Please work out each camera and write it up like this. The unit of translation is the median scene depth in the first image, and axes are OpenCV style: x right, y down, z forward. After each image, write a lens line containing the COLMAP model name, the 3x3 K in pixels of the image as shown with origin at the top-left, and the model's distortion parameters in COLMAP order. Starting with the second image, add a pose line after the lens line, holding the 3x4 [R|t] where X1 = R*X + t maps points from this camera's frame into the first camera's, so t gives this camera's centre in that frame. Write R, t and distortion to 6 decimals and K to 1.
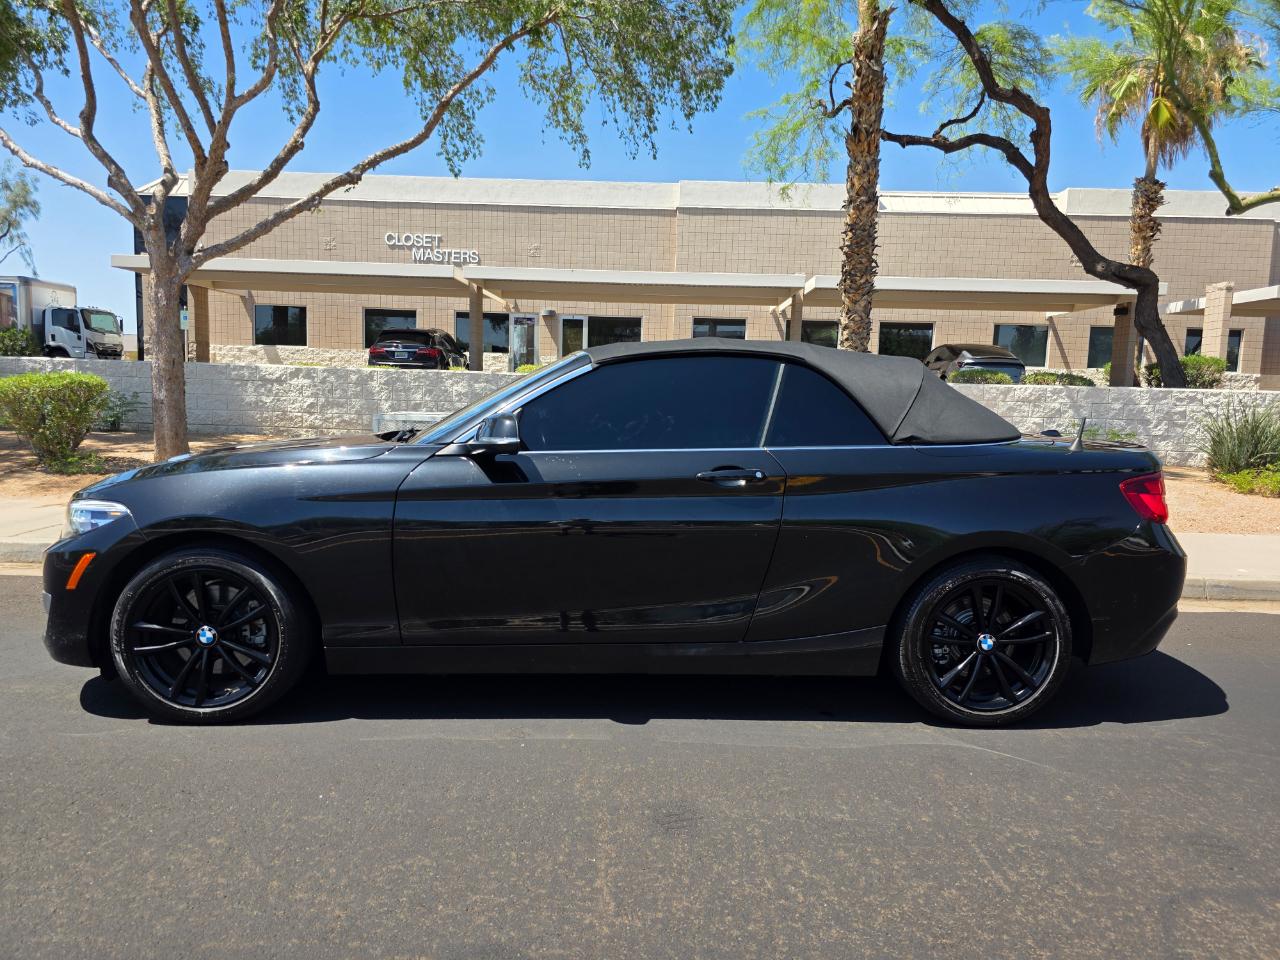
lens RADIAL K [[872.4, 0, 639.1], [0, 872.4, 474.1], [0, 0, 1]] dist [0.049041, -0.045022]
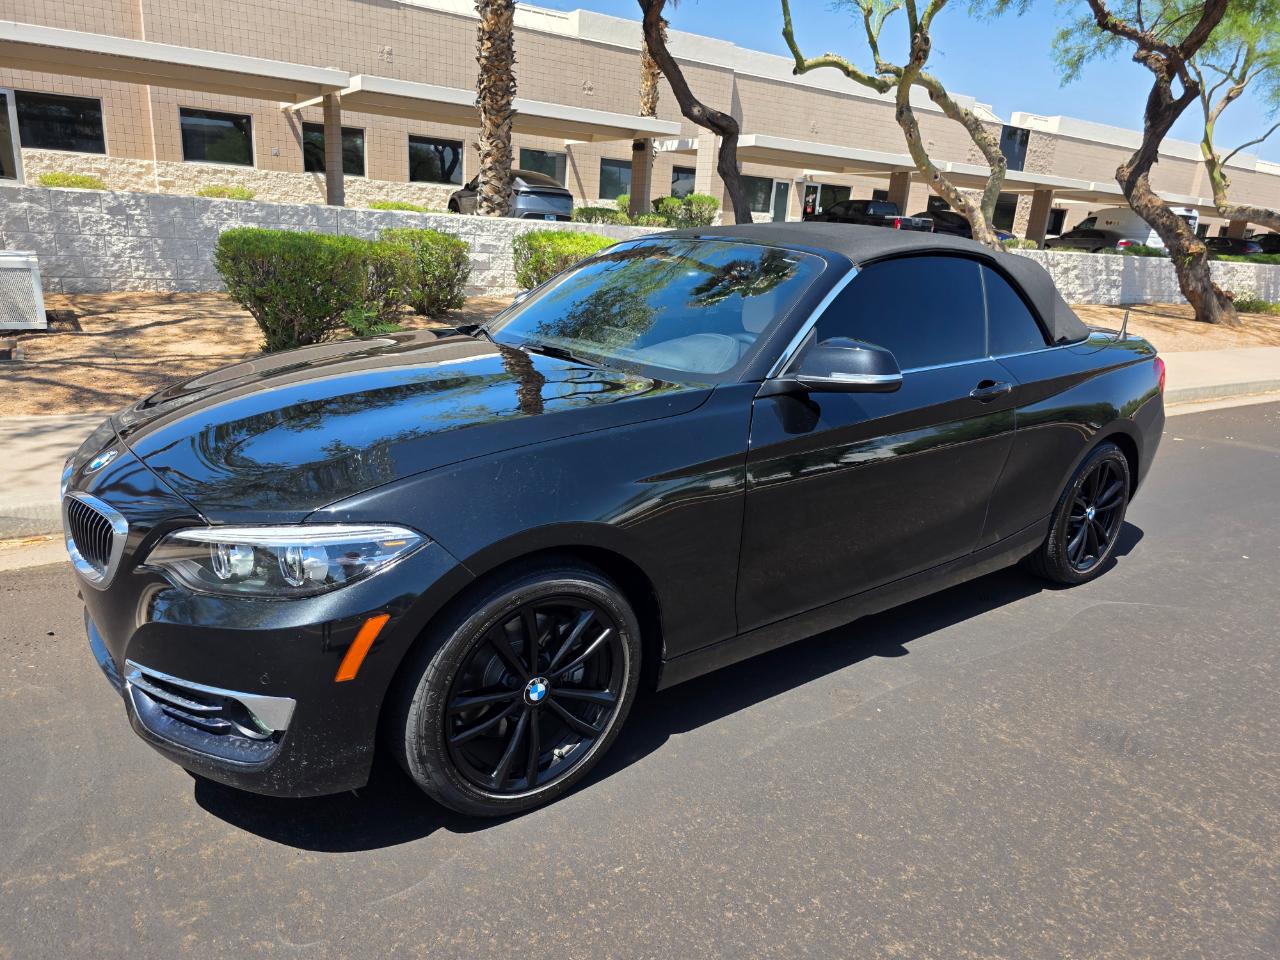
lens RADIAL K [[872.8, 0, 650.5], [0, 872.8, 494.1], [0, 0, 1]] dist [0.041339, -0.035705]
pose [[0.812677, -0.147200, 0.563815, -0.205664], [0.016648, 0.973038, 0.230042, -0.031568], [-0.582476, -0.177563, 0.793217, 0.115032]]
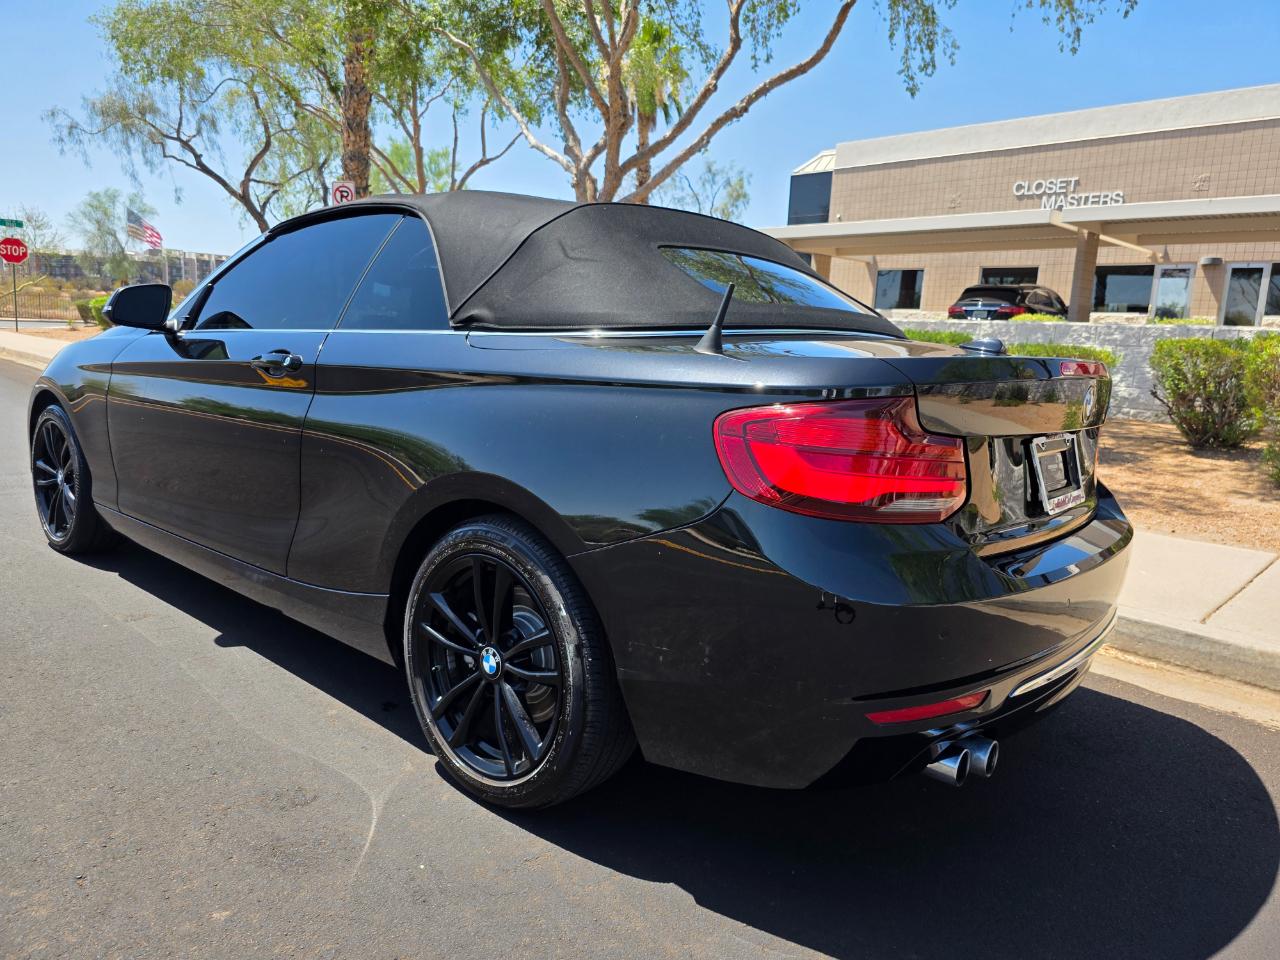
lens RADIAL K [[874.6, 0, 645.4], [0, 874.6, 469.6], [0, 0, 1]] dist [0.057215, -0.061282]
pose [[0.713139, 0.112970, -0.691860, 0.239984], [-0.097390, 0.993325, 0.061809, 0.004624], [0.694224, 0.023302, 0.719381, 0.178158]]
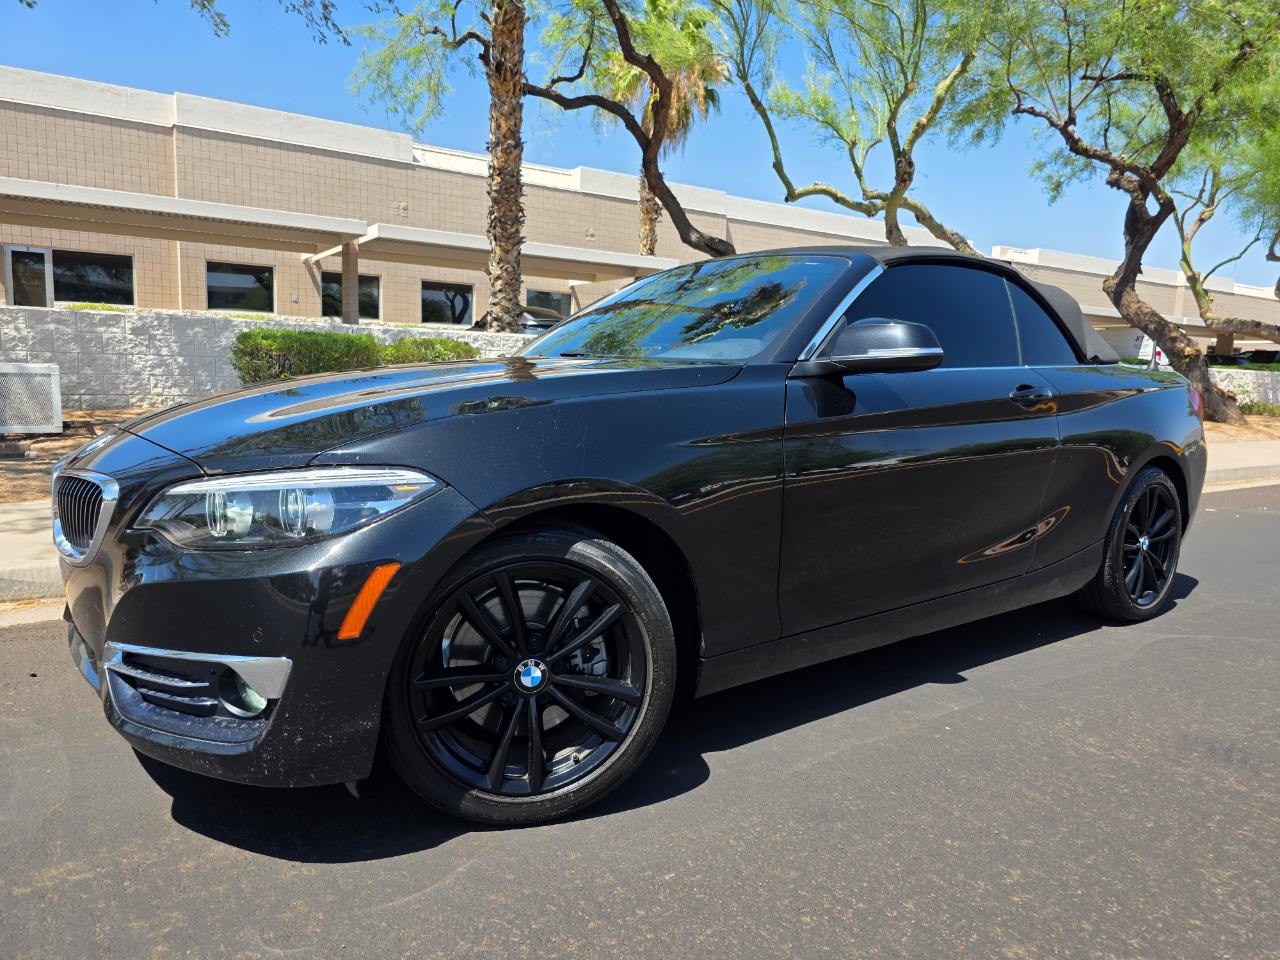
lens RADIAL K [[873.7, 0, 643.9], [0, 873.7, 481.2], [0, 0, 1]] dist [0.040065, -0.034654]
pose [[0.817568, -0.074063, 0.571049, -0.206196], [0.048460, 0.997026, 0.059931, 0.004813], [-0.573789, -0.021325, 0.818726, 0.126635]]
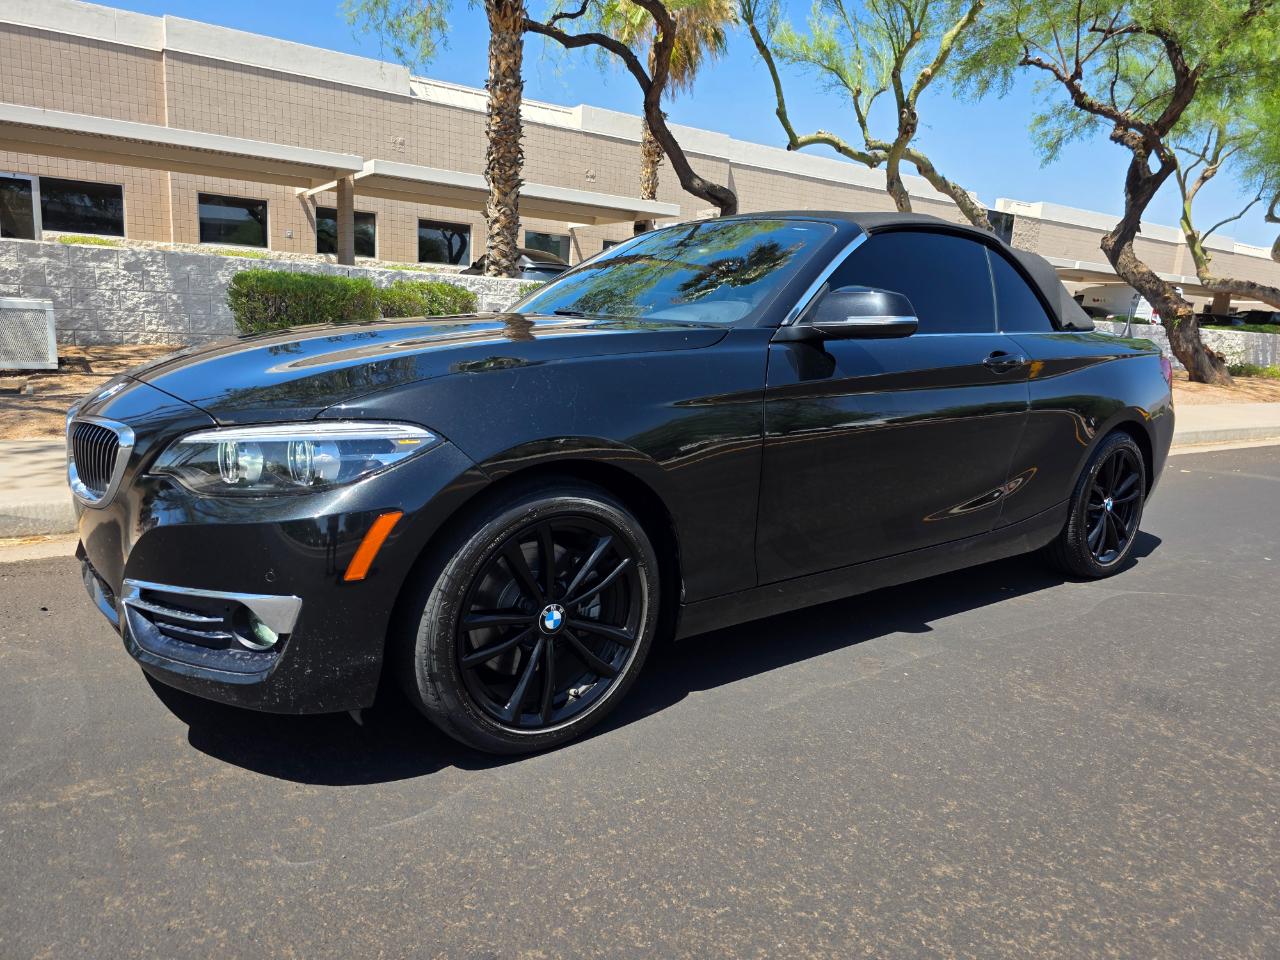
lens RADIAL K [[871.9, 0, 653.5], [0, 871.9, 477.4], [0, 0, 1]] dist [0.047809, -0.042647]
pose [[0.810534, -0.088870, 0.578910, -0.210066], [0.024596, 0.992714, 0.117957, 0.001275], [-0.585174, -0.081369, 0.806815, 0.116069]]
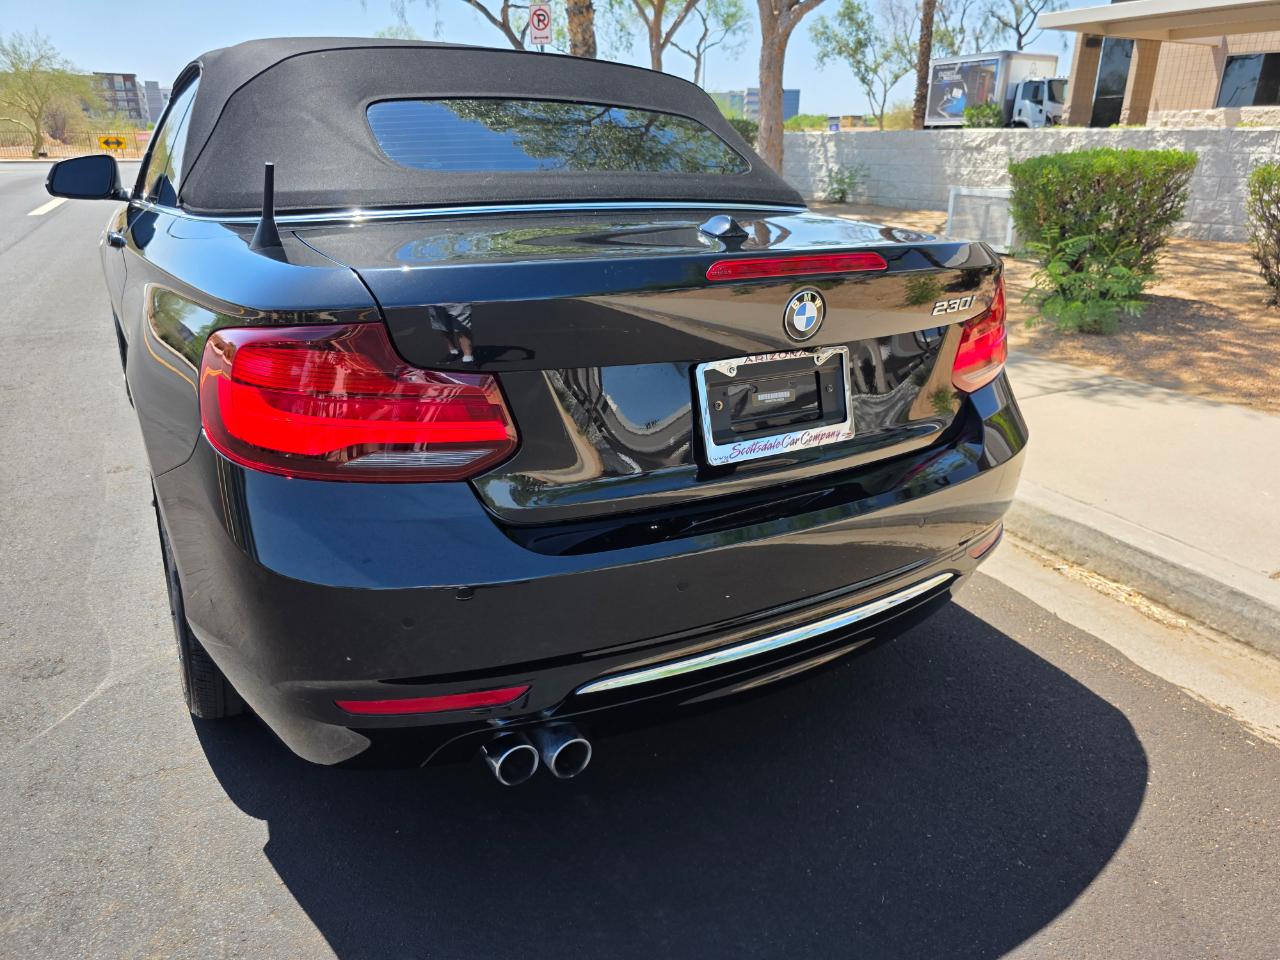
lens RADIAL K [[877.6, 0, 638.5], [0, 877.6, 476.1], [0, 0, 1]] dist [0.041055, -0.039855]
pose [[0.448261, 0.292351, -0.844744, 0.279761], [-0.086356, 0.954750, 0.284597, -0.016214], [0.889722, -0.054625, 0.453223, 0.280260]]
